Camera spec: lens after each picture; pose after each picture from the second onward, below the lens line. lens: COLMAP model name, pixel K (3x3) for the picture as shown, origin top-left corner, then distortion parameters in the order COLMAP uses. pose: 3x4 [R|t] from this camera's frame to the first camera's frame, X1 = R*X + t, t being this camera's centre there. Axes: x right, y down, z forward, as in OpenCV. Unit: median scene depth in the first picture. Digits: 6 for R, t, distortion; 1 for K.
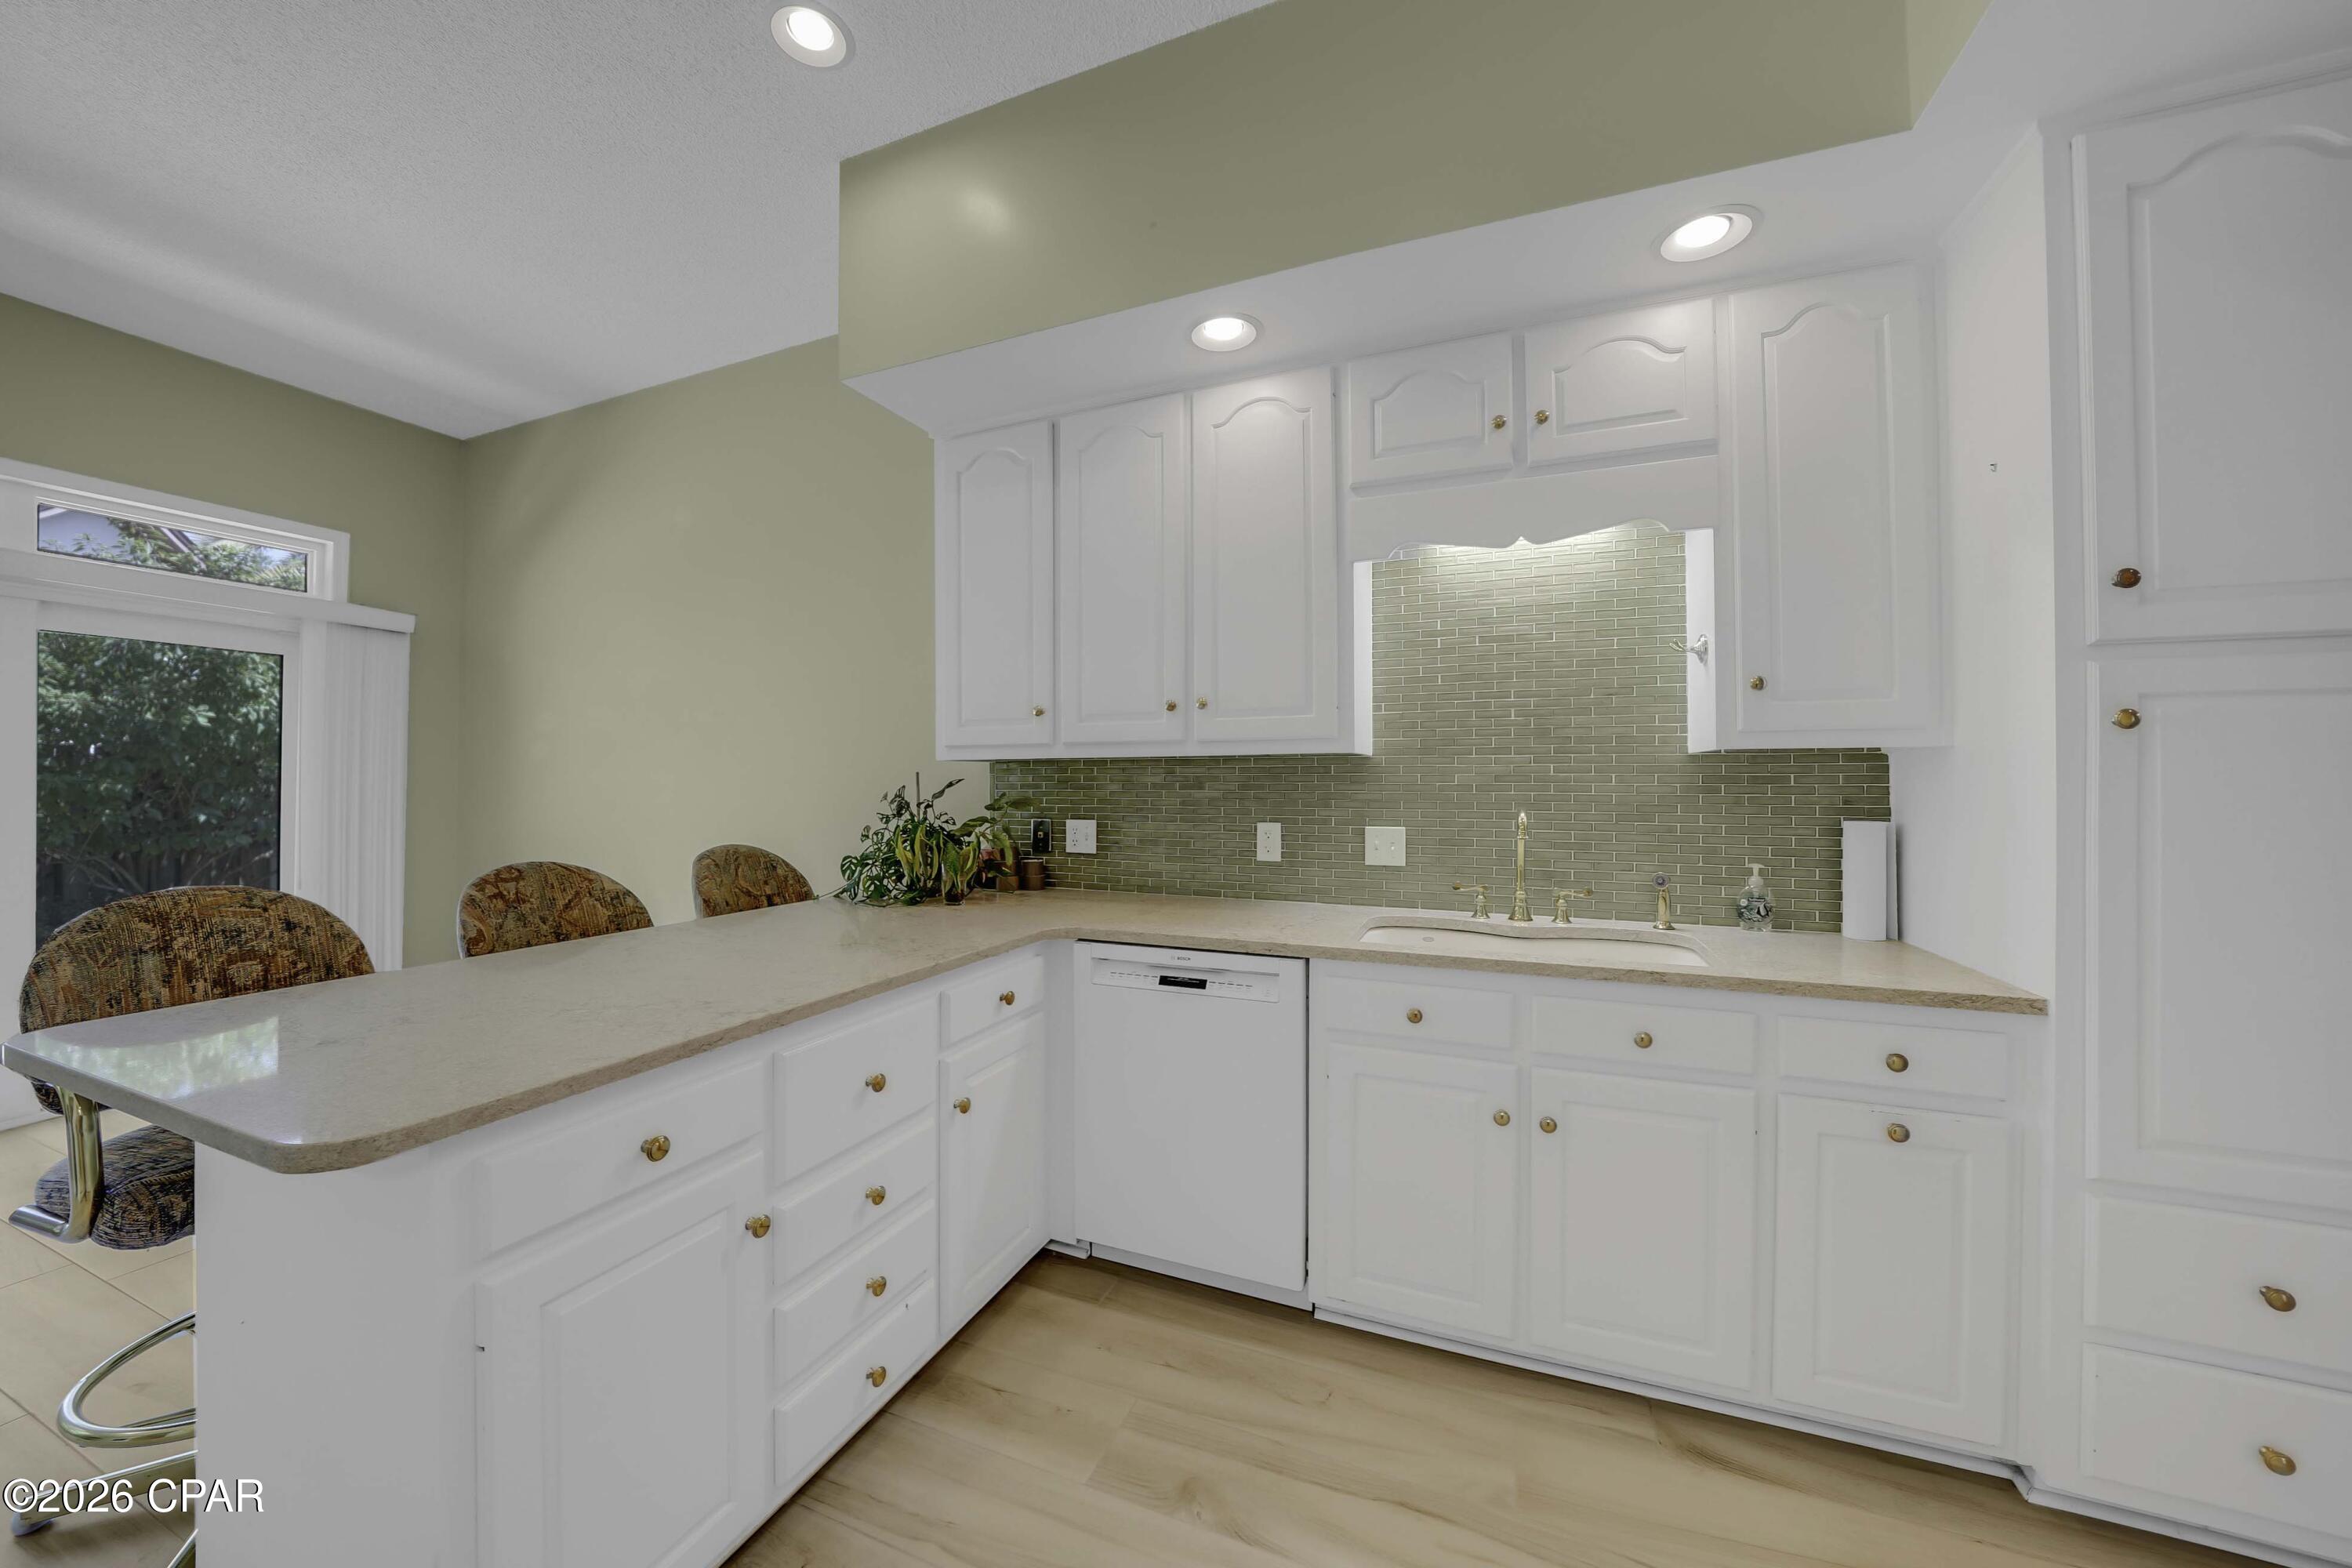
lens RADIAL K [[787.8, 0, 1188.7], [0, 787.8, 785.6], [0, 0, 1]] dist [-0.020751, 0.000384]
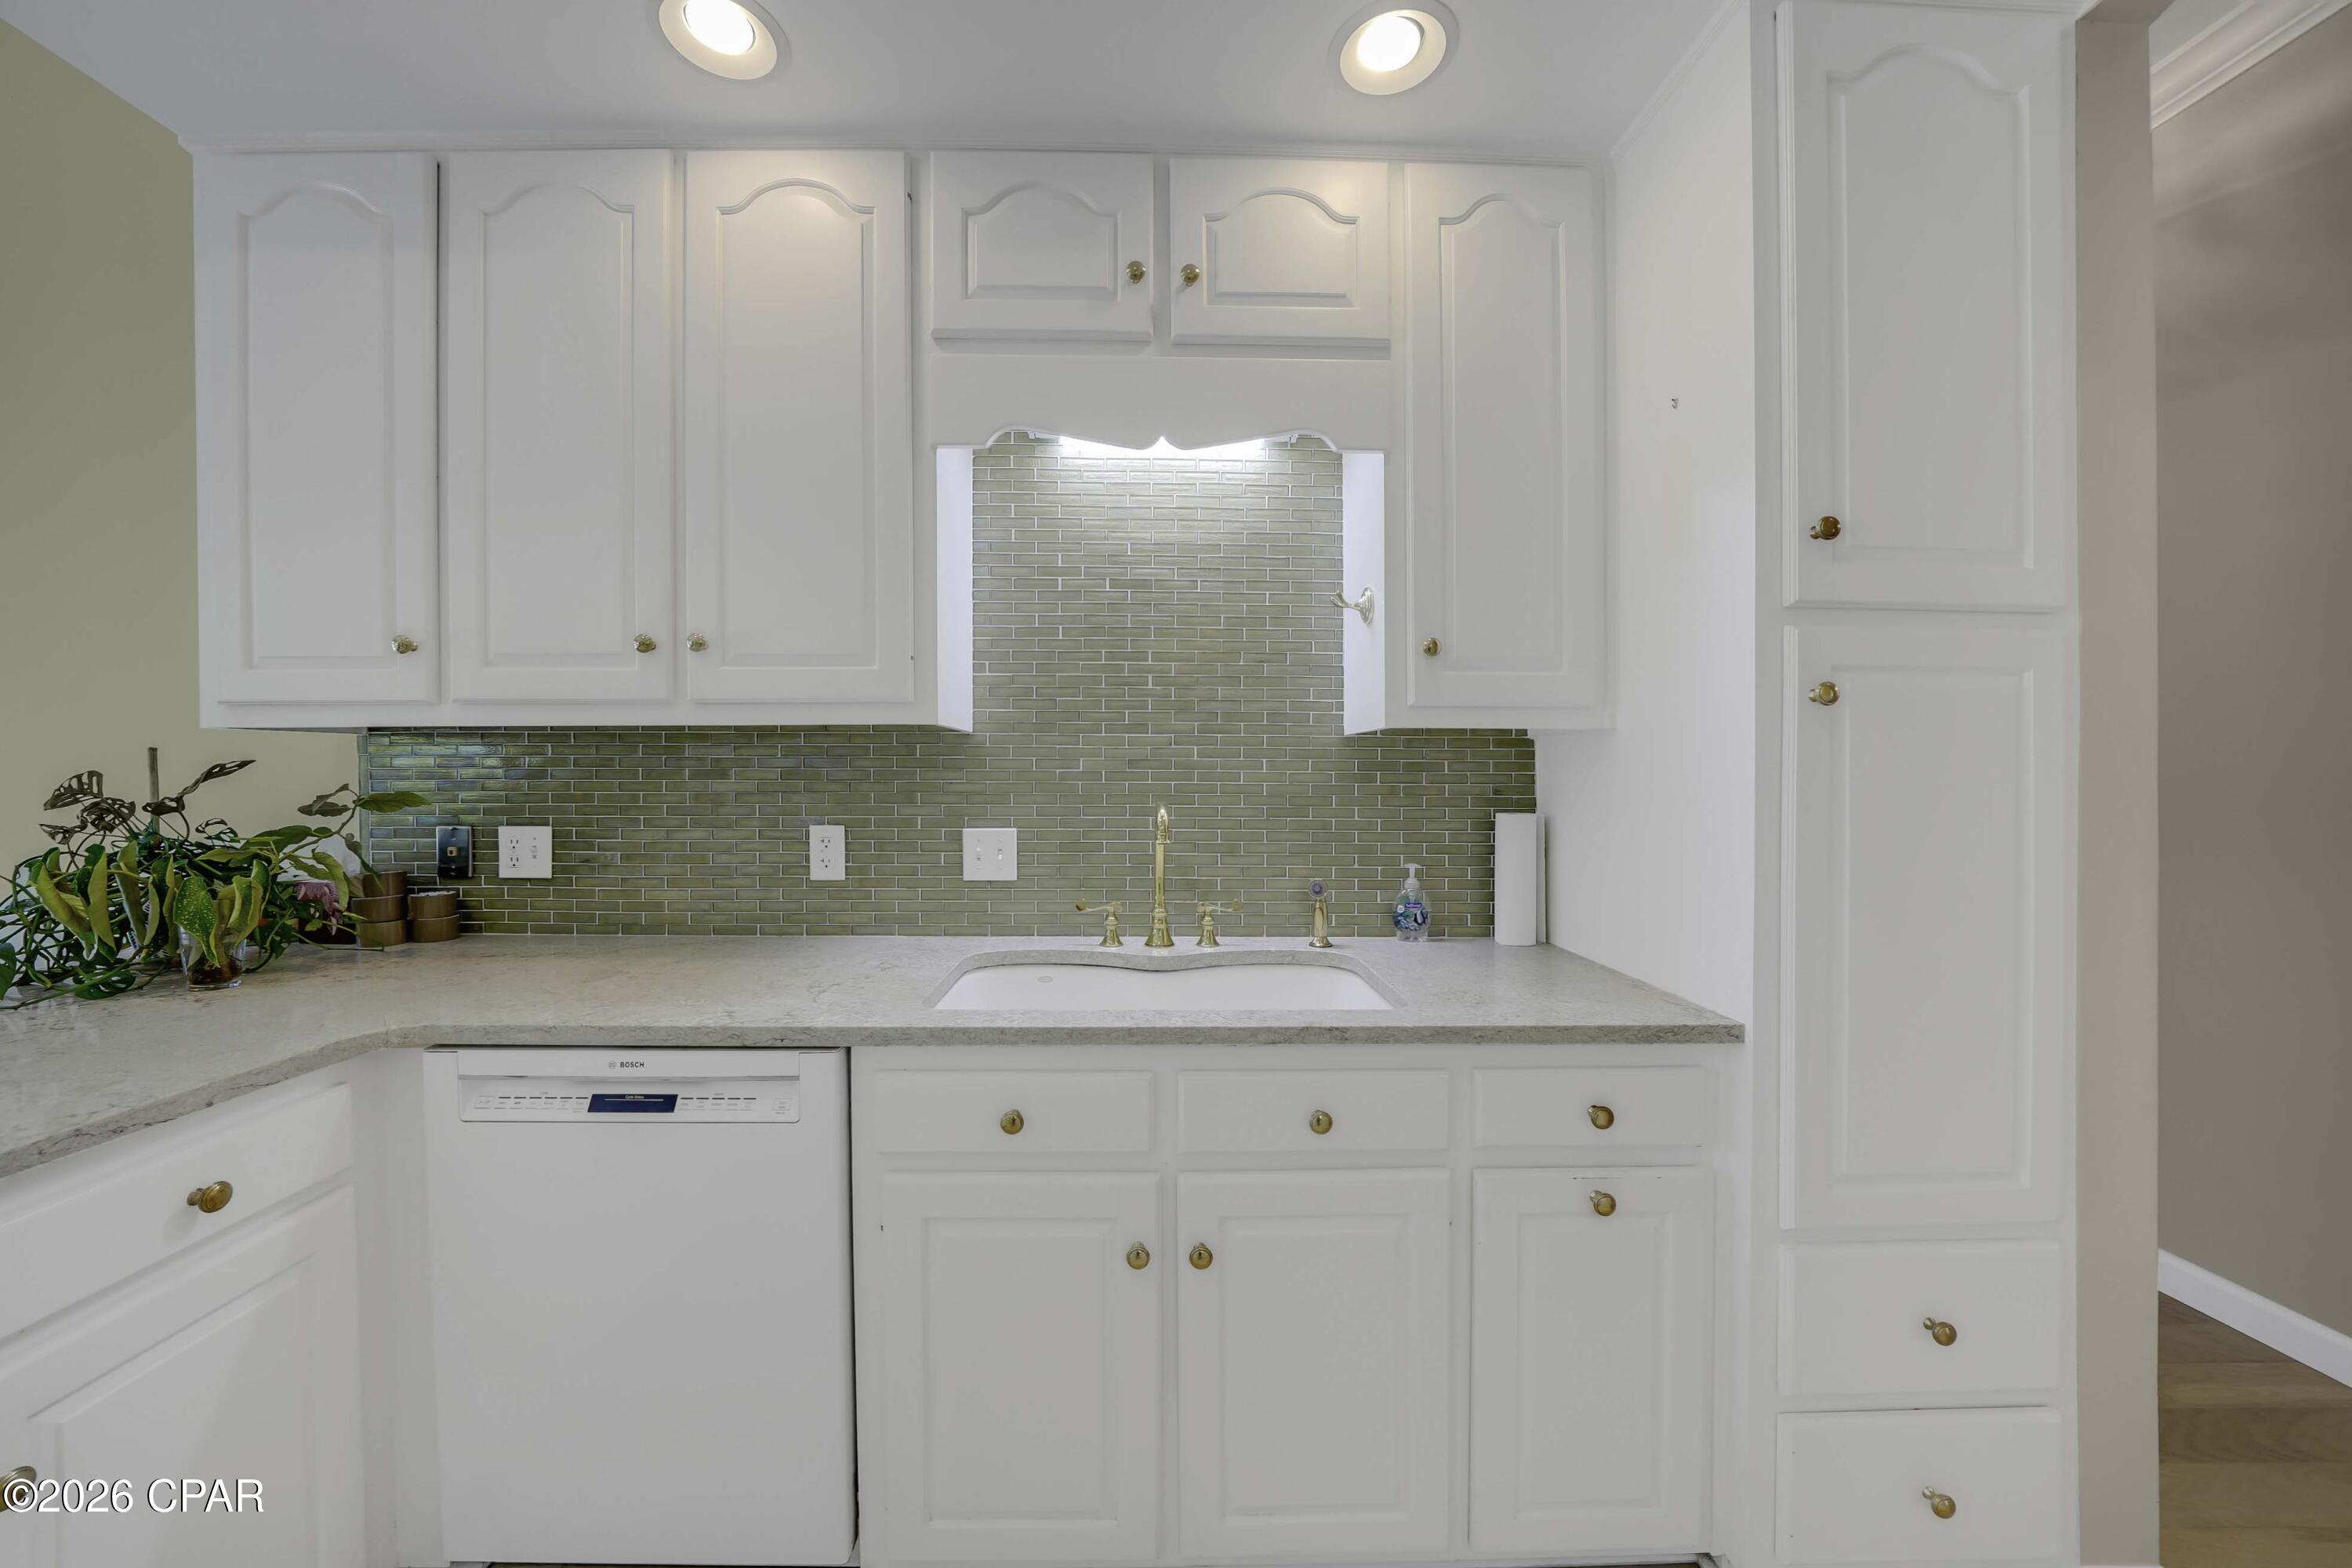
lens RADIAL K [[858.1, 0, 1173.4], [0, 858.1, 786.0], [0, 0, 1]] dist [-0.019416, 0.000465]
pose [[0.912376, -0.003582, 0.409338, 0.100139], [-0.001144, 0.999936, 0.011298, 0.003950], [-0.409352, -0.010777, 0.912313, 0.251061]]
